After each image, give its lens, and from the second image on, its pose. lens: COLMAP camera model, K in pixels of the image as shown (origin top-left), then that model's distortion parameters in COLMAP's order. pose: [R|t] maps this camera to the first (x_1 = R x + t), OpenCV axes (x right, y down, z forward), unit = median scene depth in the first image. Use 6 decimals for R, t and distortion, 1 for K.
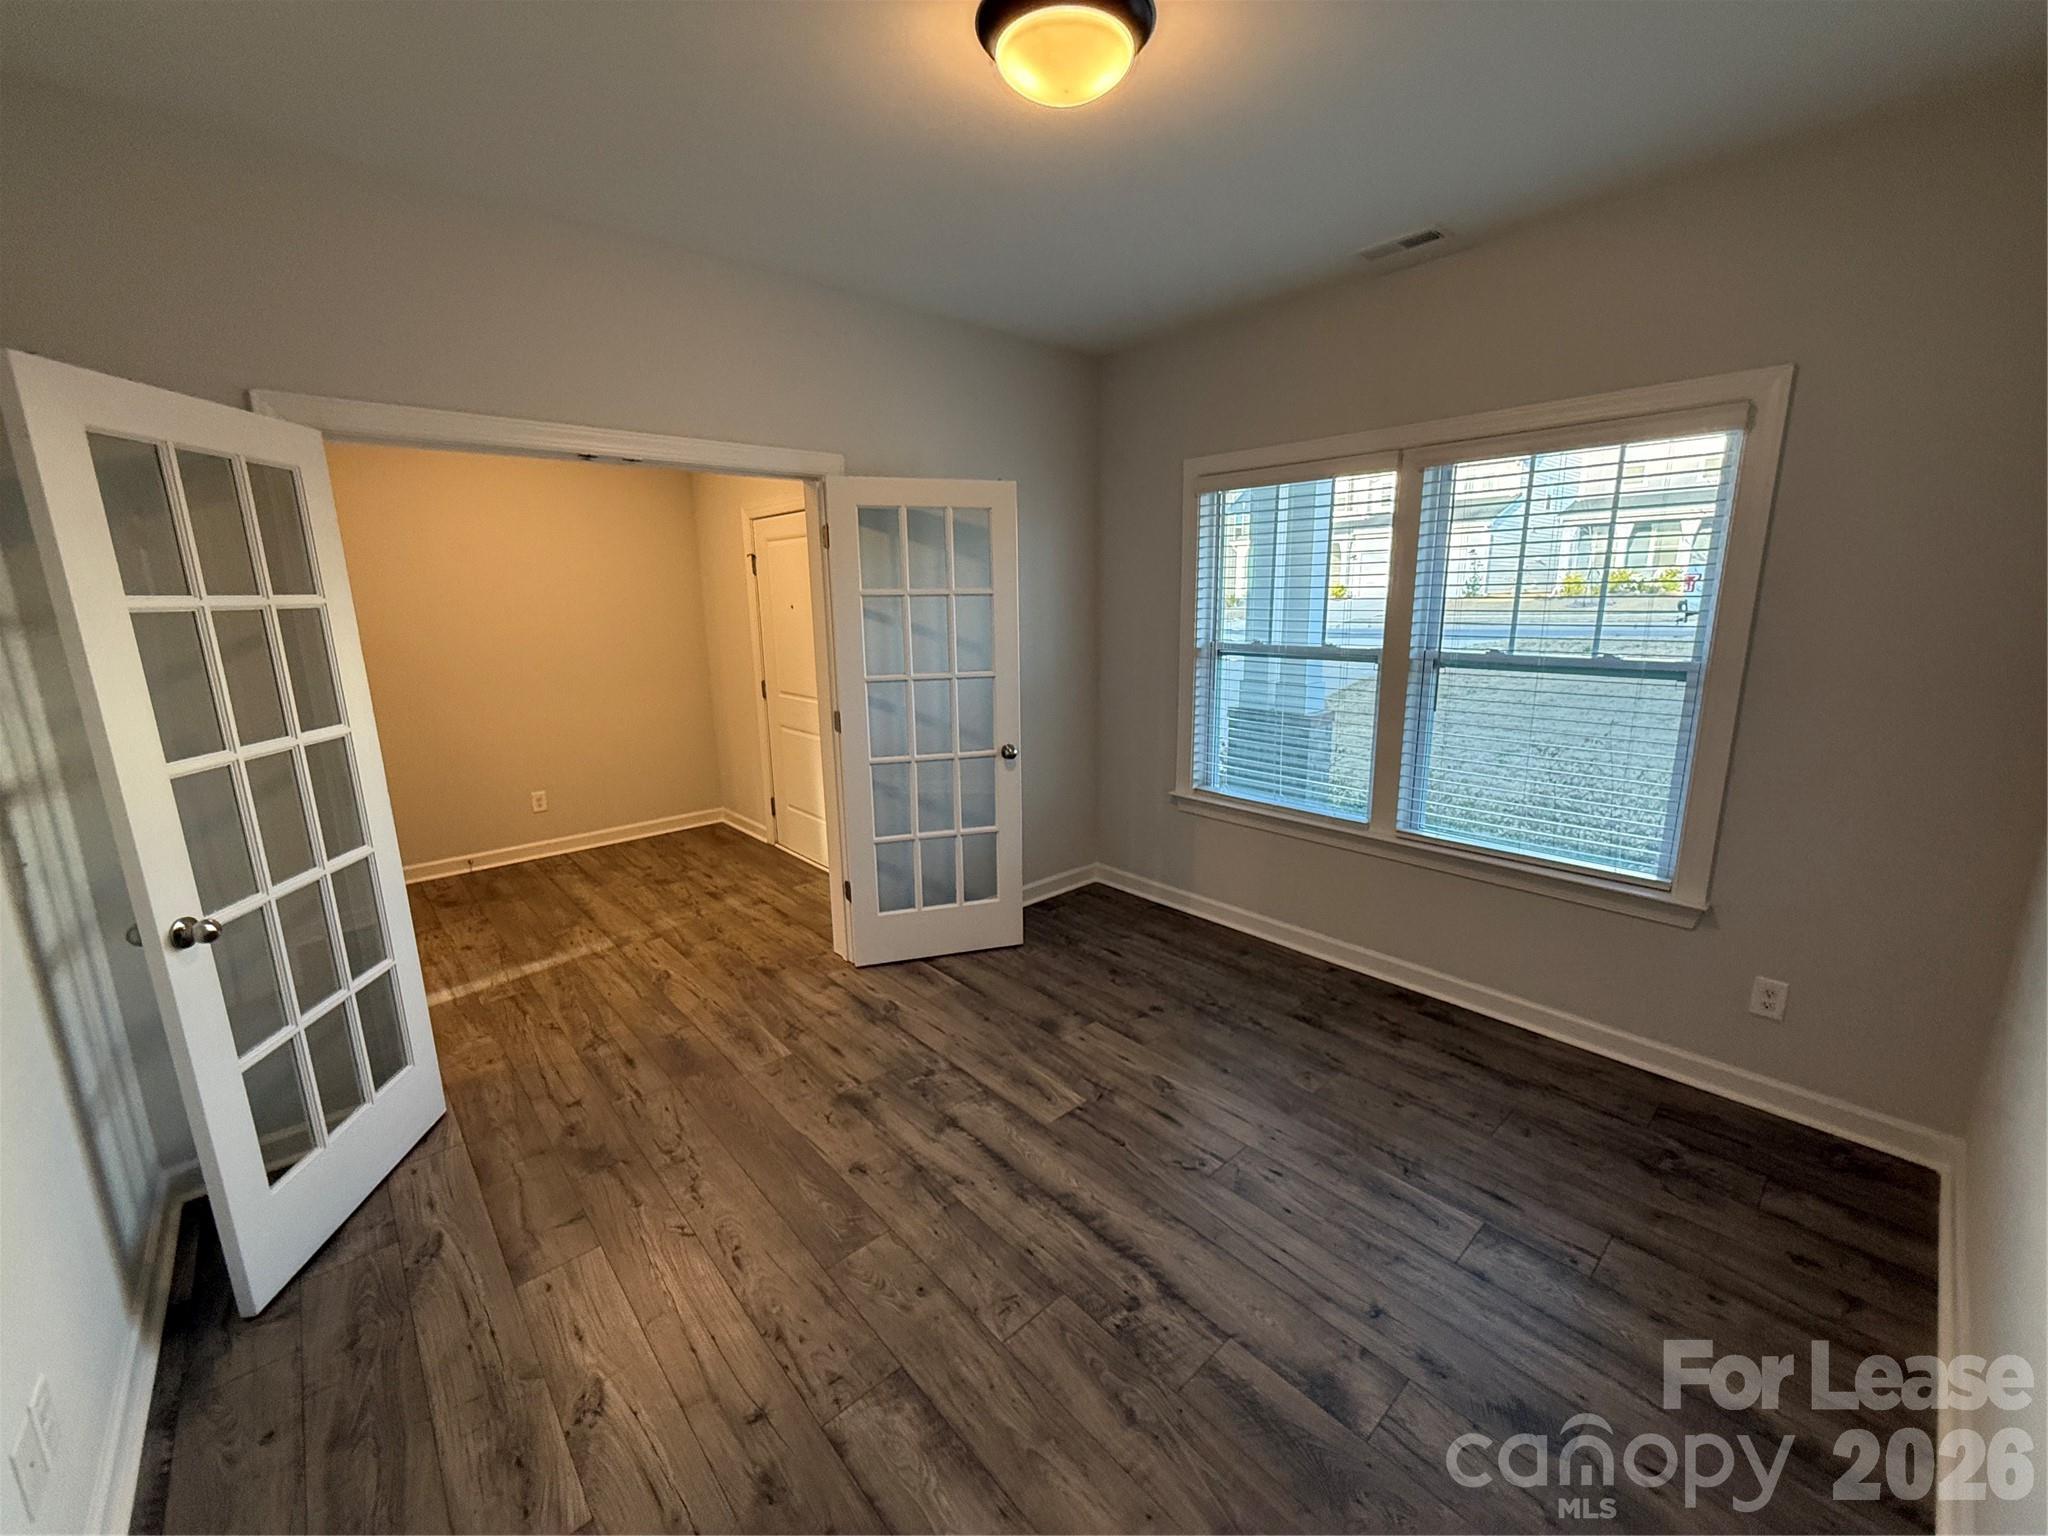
lens RADIAL K [[814.2, 0, 1016.6], [0, 814.2, 752.0], [0, 0, 1]] dist [0.003513, -0.000623]
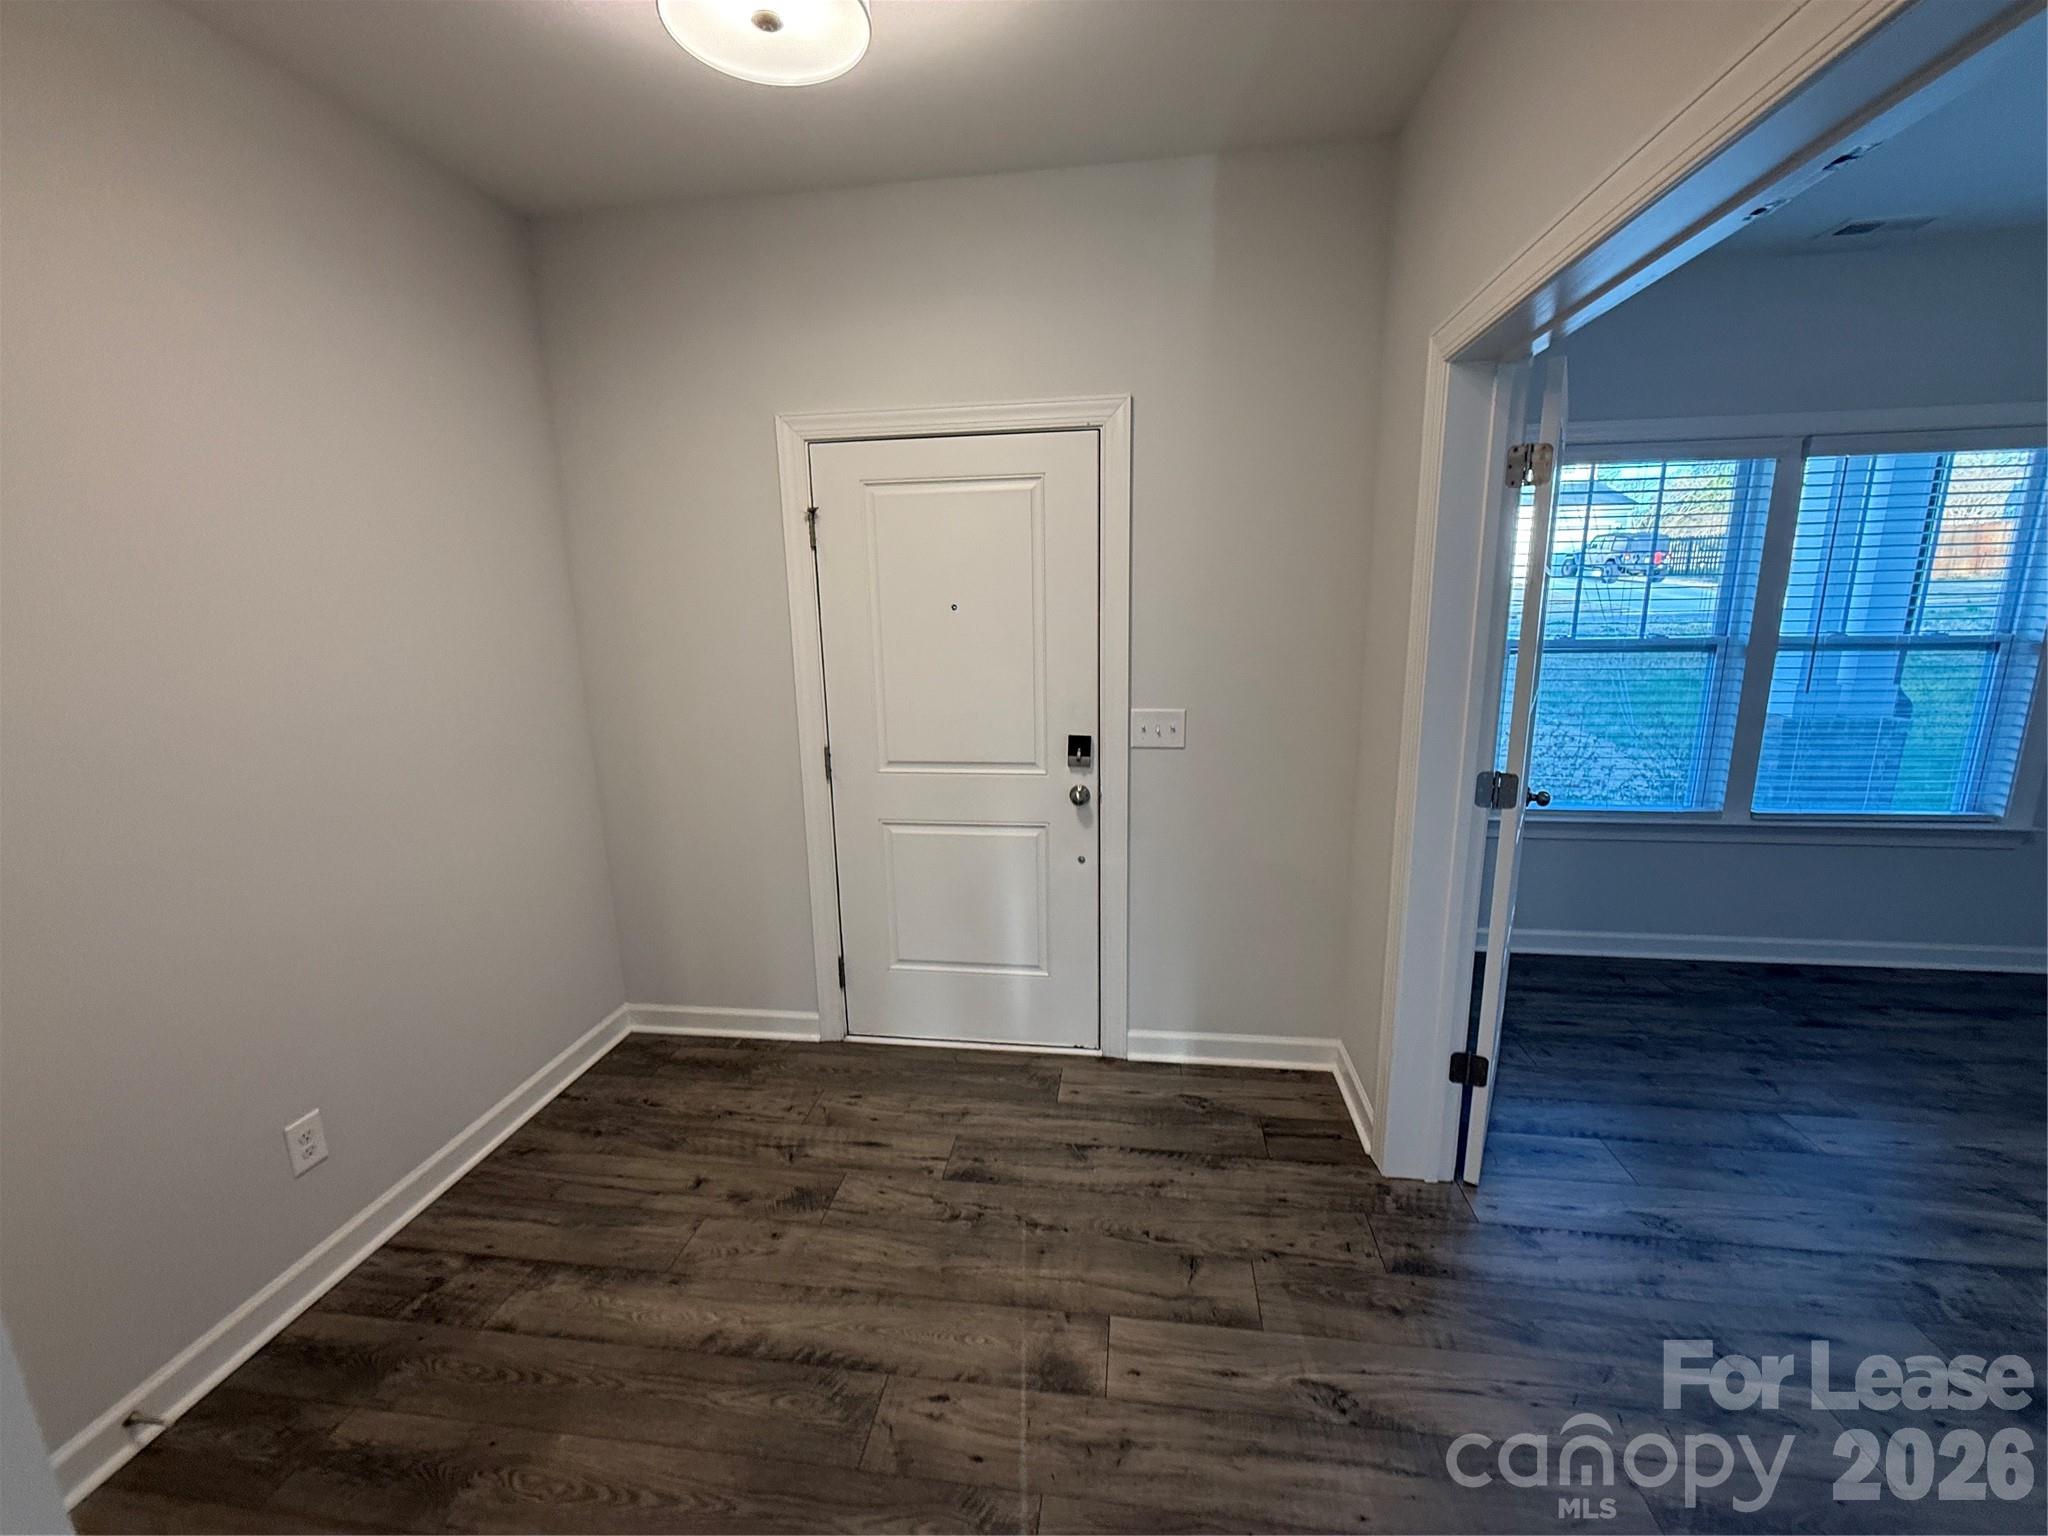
lens RADIAL K [[814.2, 0, 863.4], [0, 814.2, 765.1], [0, 0, 1]] dist [0.003513, -0.000623]
pose [[0.757111, -0.128355, 0.640552, -0.814464], [0.130315, 0.990476, 0.044446, -0.123622], [-0.640157, 0.049823, 0.766627, 0.732041]]
